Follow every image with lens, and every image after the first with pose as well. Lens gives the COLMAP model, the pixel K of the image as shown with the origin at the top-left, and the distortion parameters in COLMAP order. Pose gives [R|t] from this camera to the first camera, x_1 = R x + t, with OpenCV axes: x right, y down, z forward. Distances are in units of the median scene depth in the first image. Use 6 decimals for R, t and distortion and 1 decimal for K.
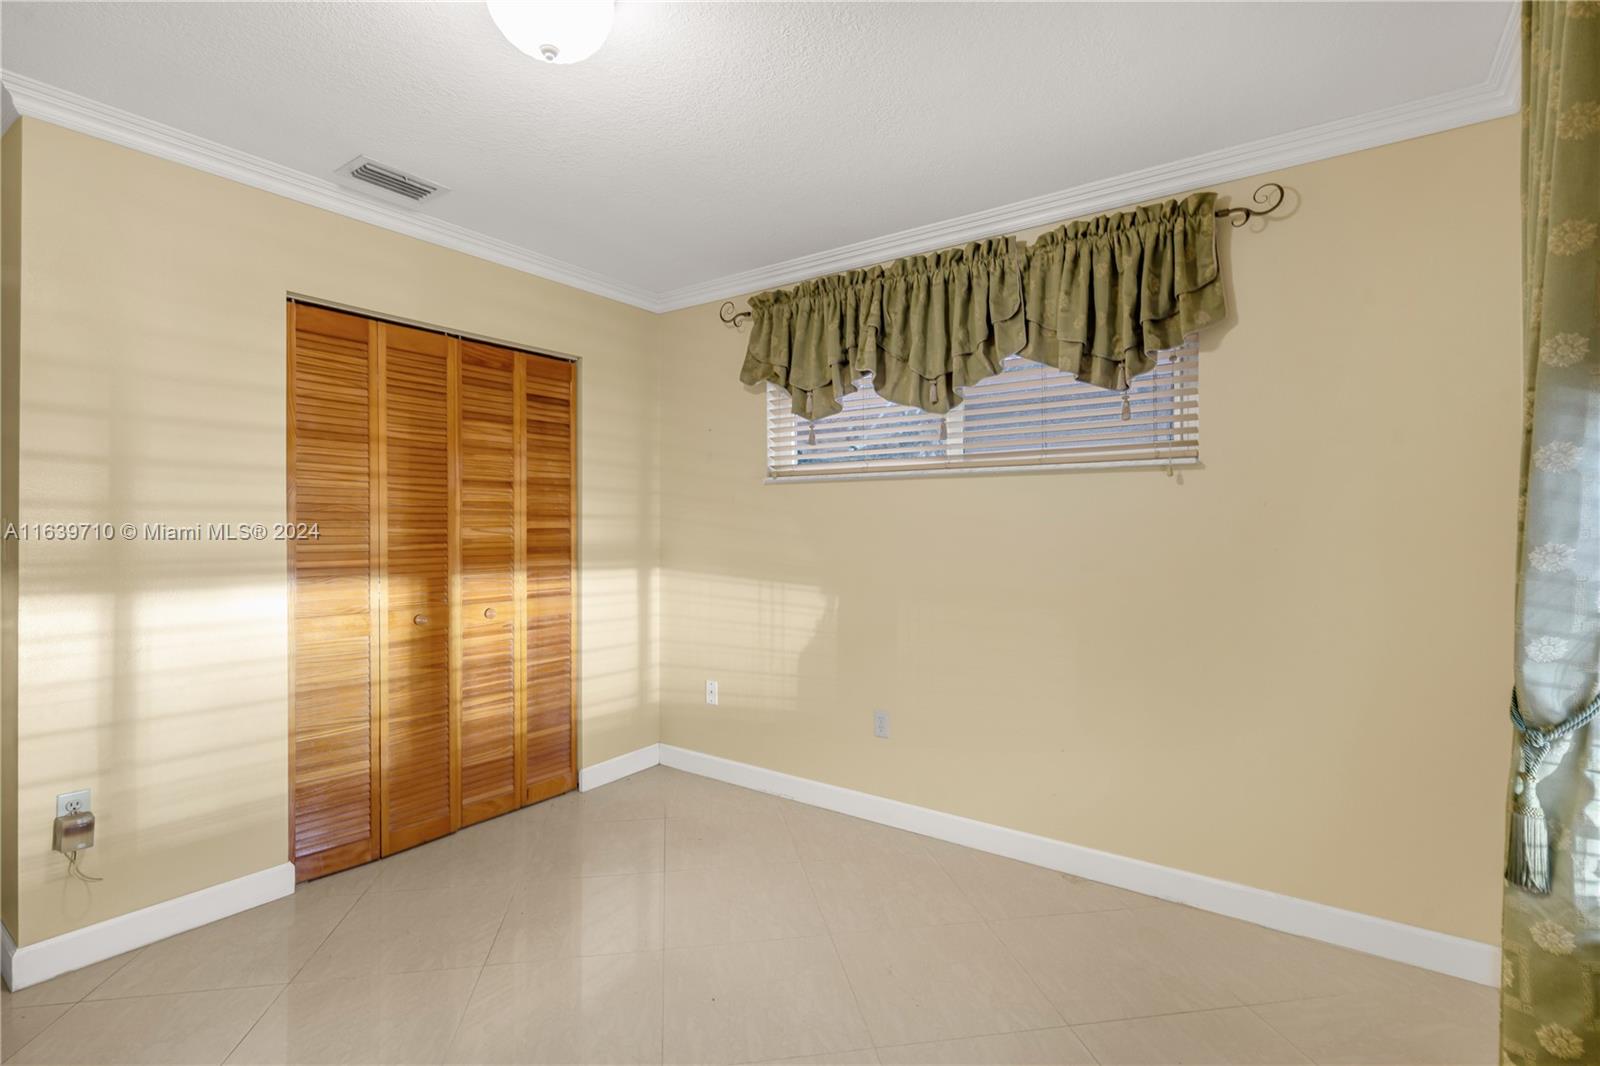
lens RADIAL K [[752.6, 0, 795.8], [0, 752.6, 535.3], [0, 0, 1]] dist [-0.001127, 0.000710]
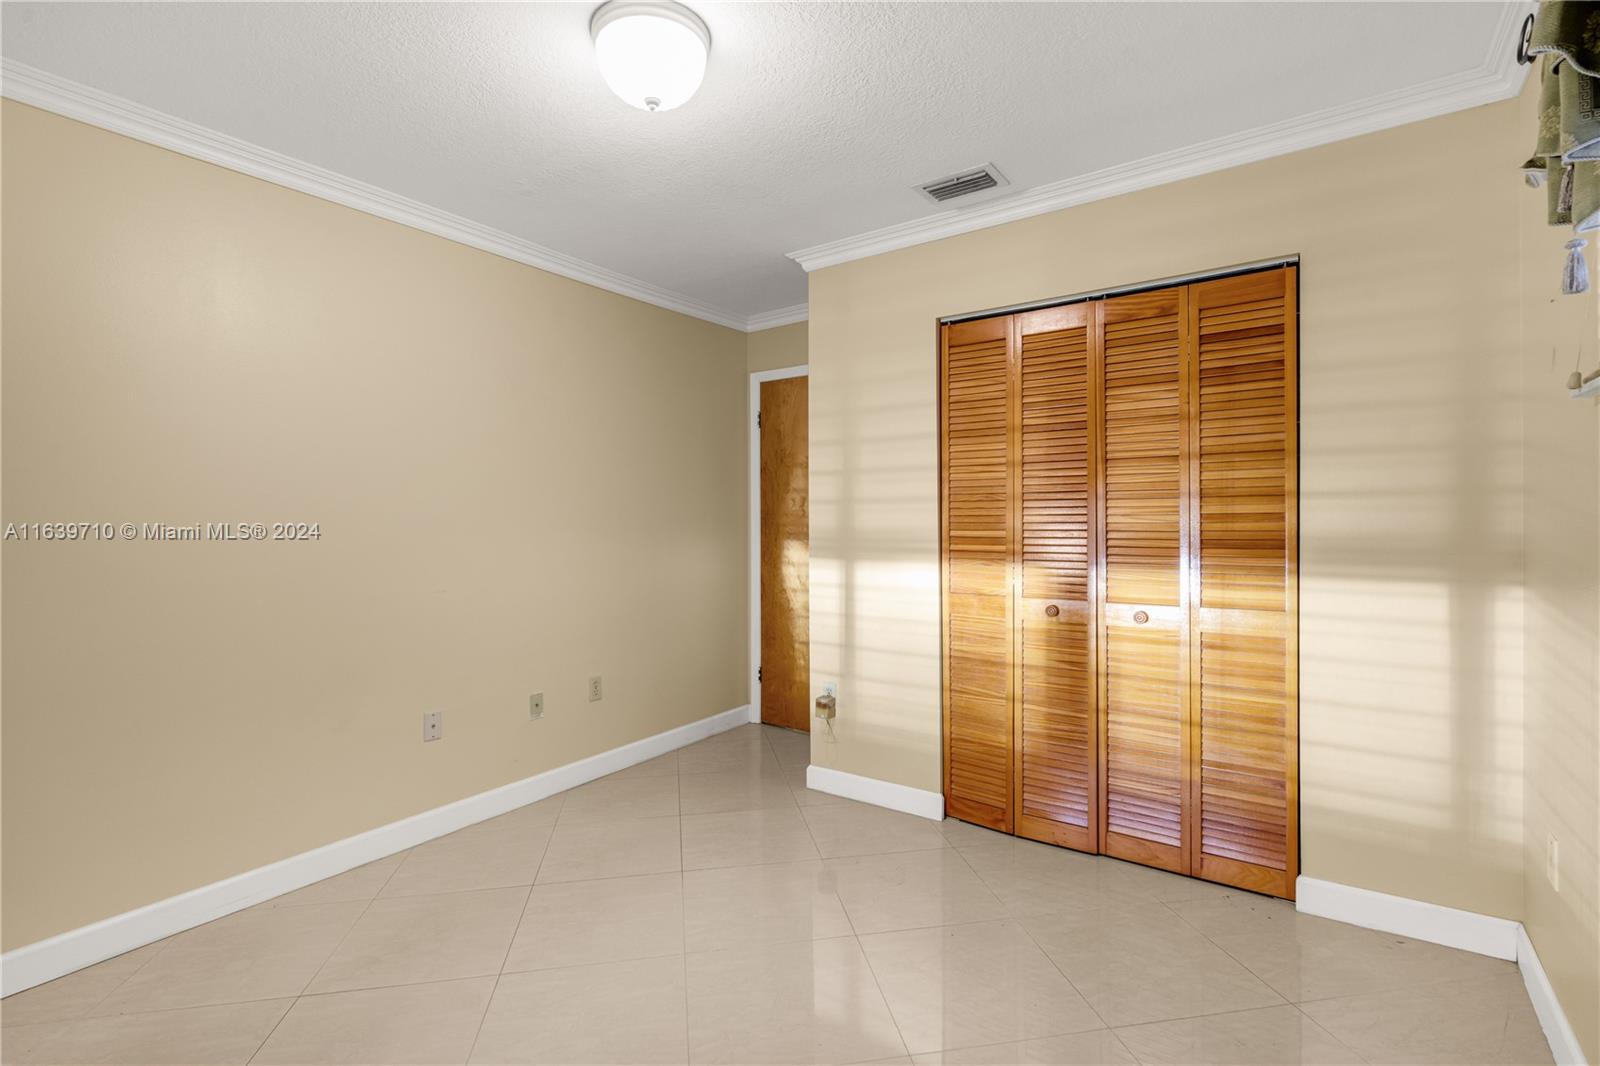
lens RADIAL K [[752.6, 0, 795.8], [0, 752.6, 535.3], [0, 0, 1]] dist [-0.001127, 0.000710]
pose [[-0.006849, 0.015792, -0.999852, 0.414118], [-0.005671, 0.999859, 0.015831, 0.002665], [0.999960, 0.005779, -0.006758, 0.614260]]
